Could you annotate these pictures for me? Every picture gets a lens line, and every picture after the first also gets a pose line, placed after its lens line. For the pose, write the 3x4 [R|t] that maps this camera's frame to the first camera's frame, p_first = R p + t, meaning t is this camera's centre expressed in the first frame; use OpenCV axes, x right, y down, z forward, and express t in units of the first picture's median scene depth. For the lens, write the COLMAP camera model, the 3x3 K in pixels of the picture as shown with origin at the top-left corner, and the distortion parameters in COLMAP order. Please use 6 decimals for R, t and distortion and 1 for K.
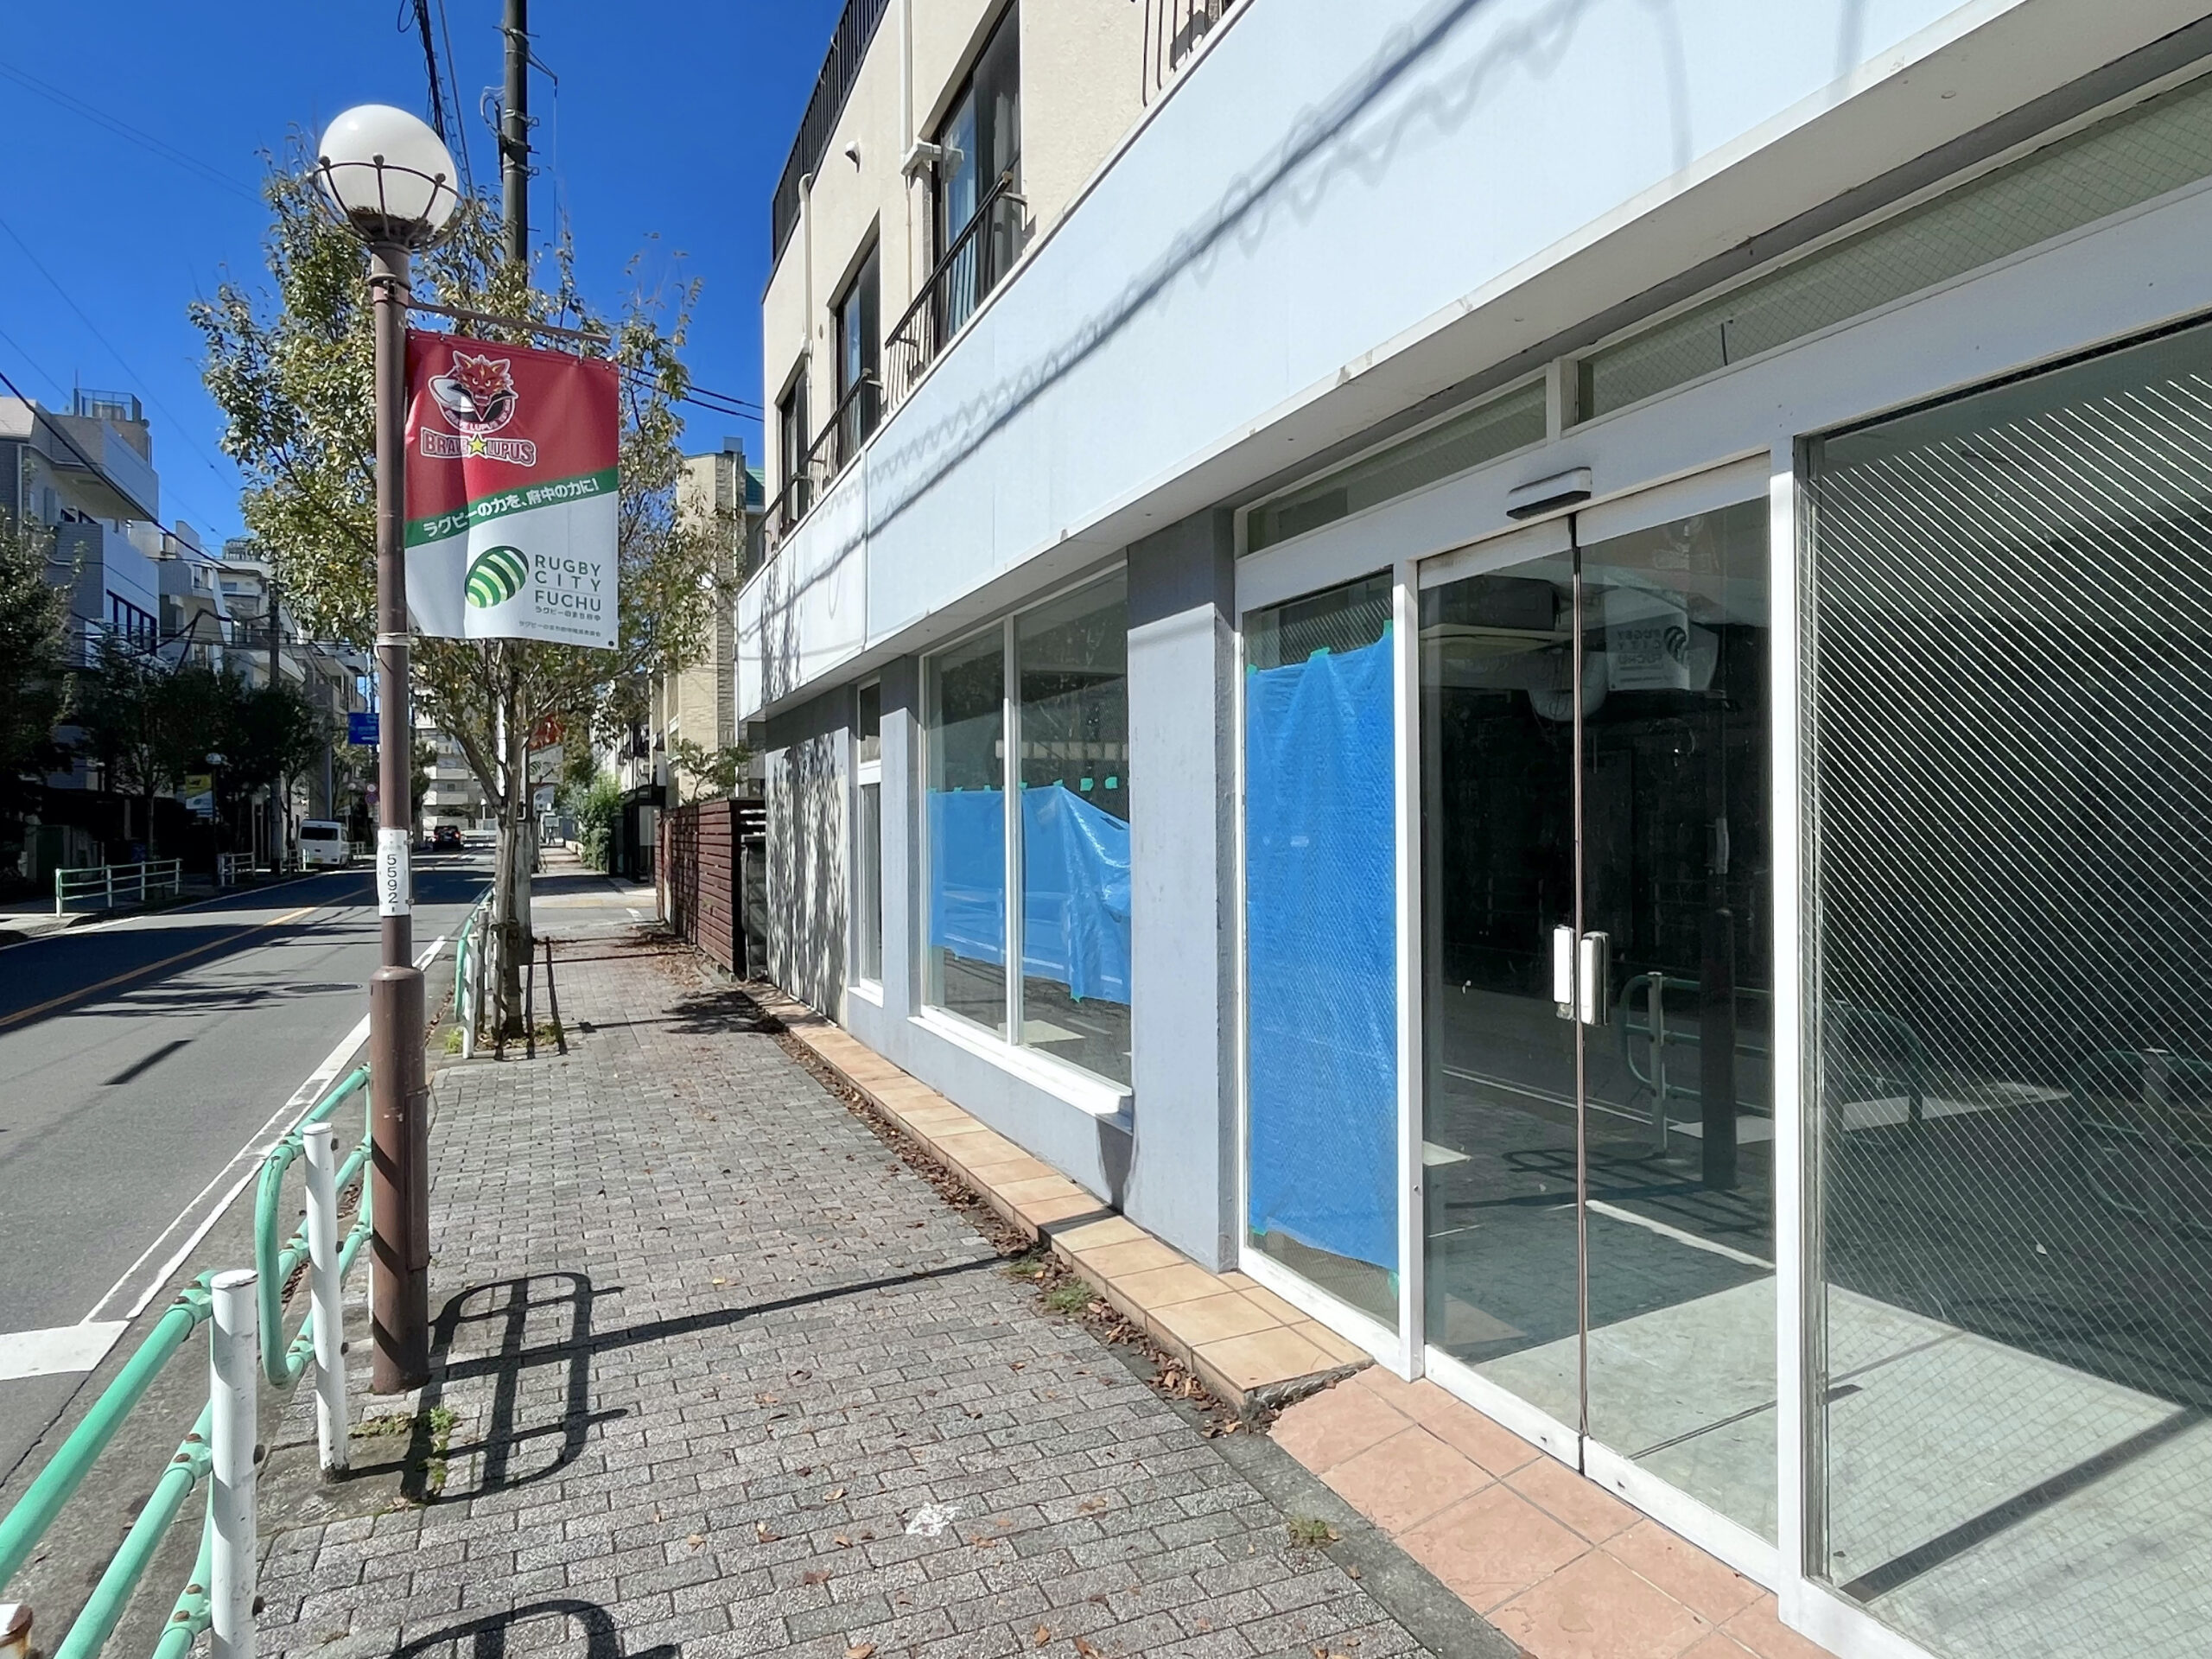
lens RADIAL K [[1329.1, 0, 1106.0], [0, 1329.1, 829.5], [0, 0, 1]] dist [-0.005791, -0.002448]
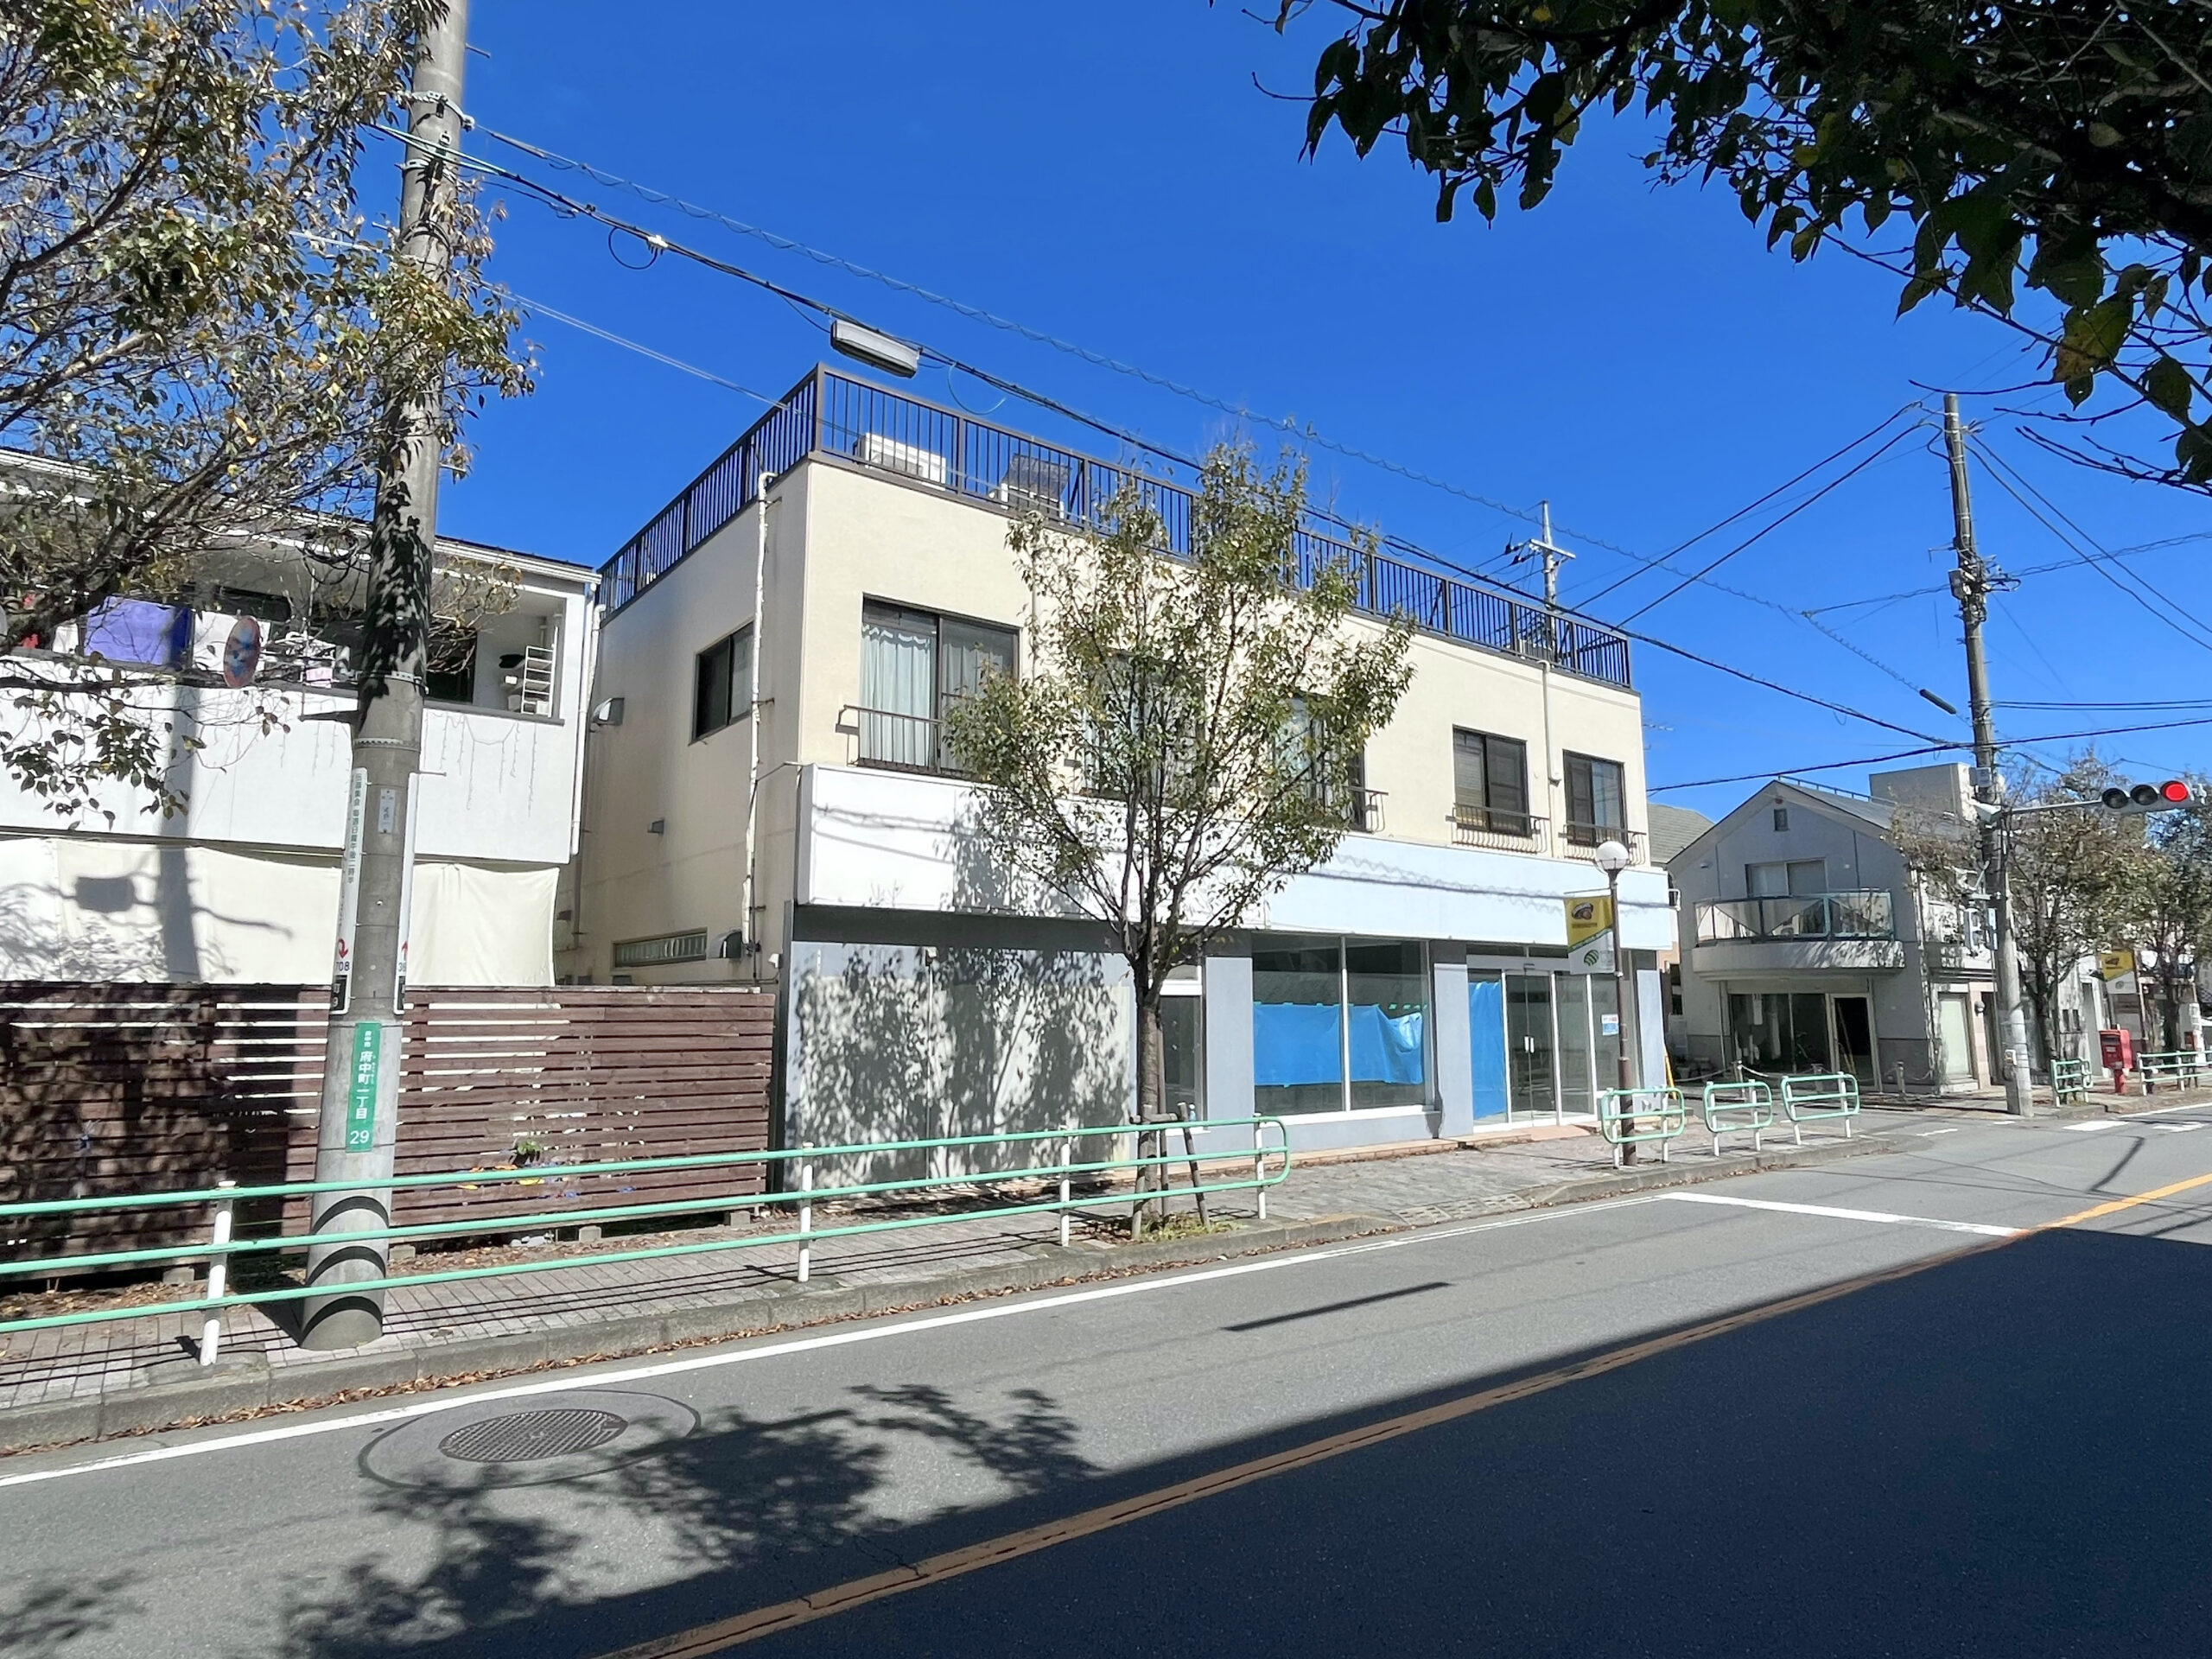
lens RADIAL K [[1236.2, 0, 1106.0], [0, 1236.2, 829.5], [0, 0, 1]] dist [-0.000386, -0.000243]
pose [[-0.256981, 0.147351, 0.955117, -3.239952], [0.006766, 0.988558, -0.150690, -0.016638], [-0.966393, -0.032262, -0.255038, 2.968053]]
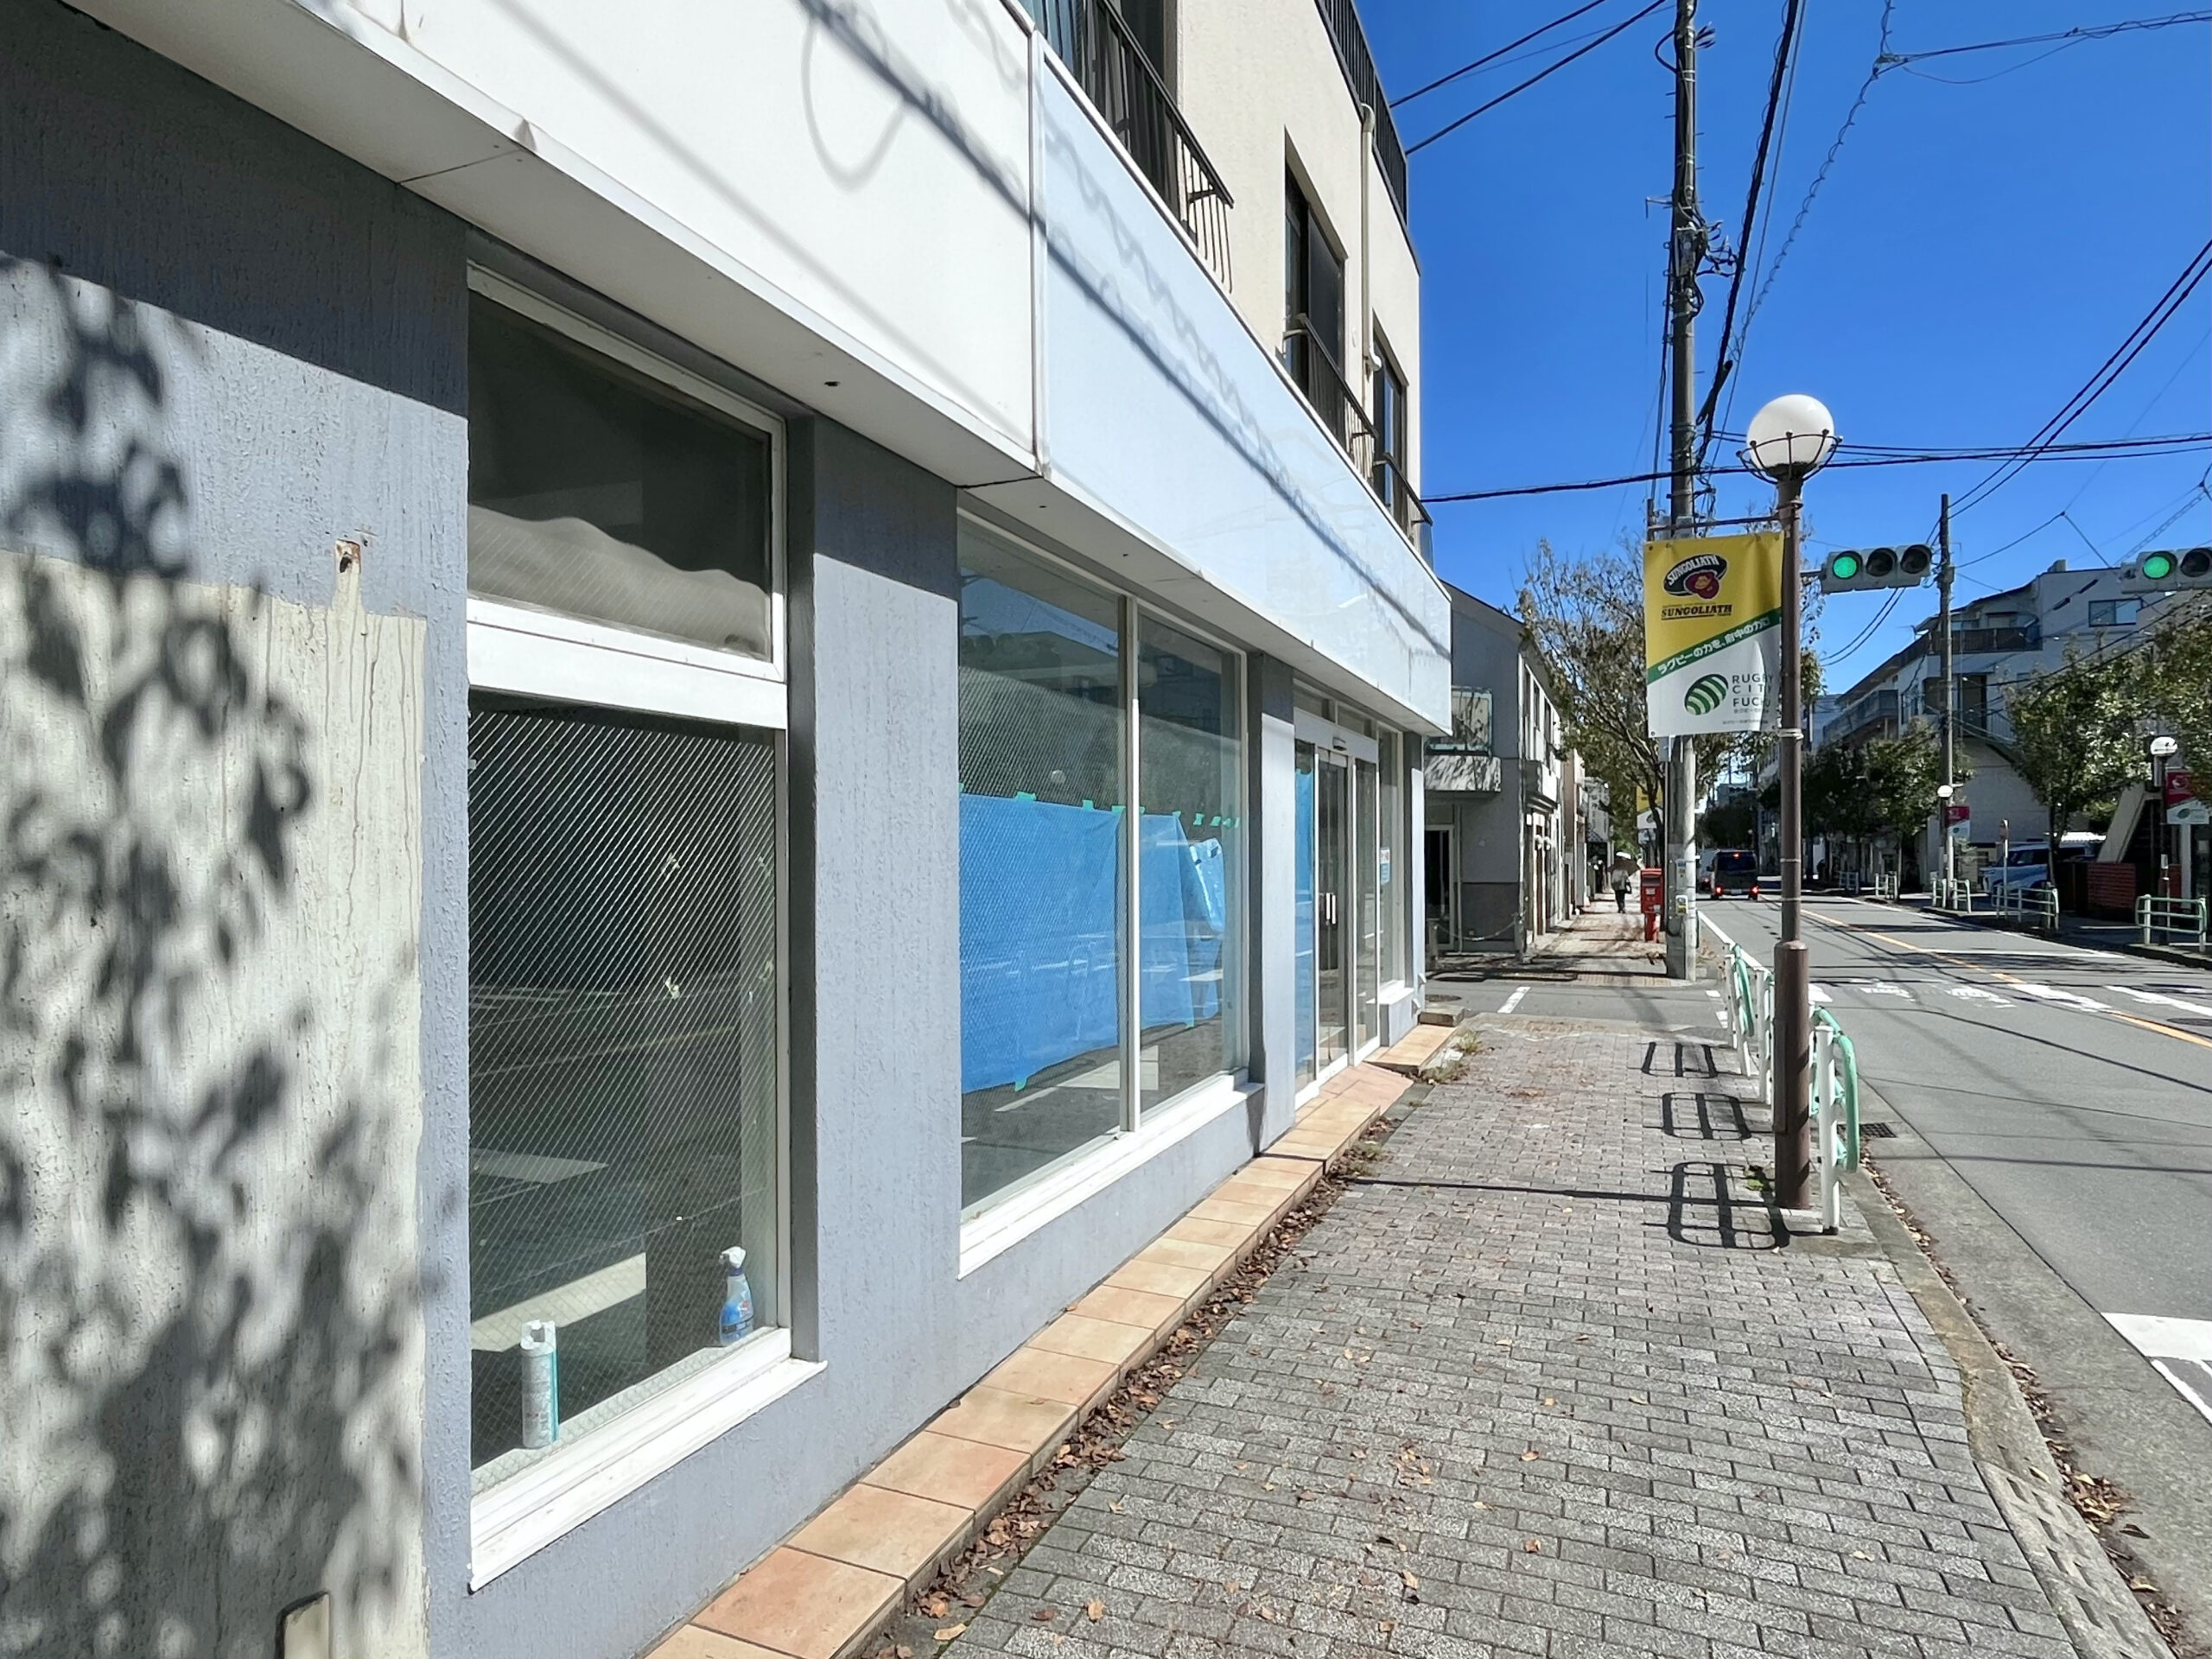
lens RADIAL K [[1370.8, 0, 1106.0], [0, 1370.8, 829.5], [0, 0, 1]] dist [0.002477, 0.001177]
pose [[-0.718465, 0.023369, 0.695170, -0.929059], [0.011429, 0.999697, -0.021794, -0.002549], [-0.695469, -0.007713, -0.718514, 2.335976]]
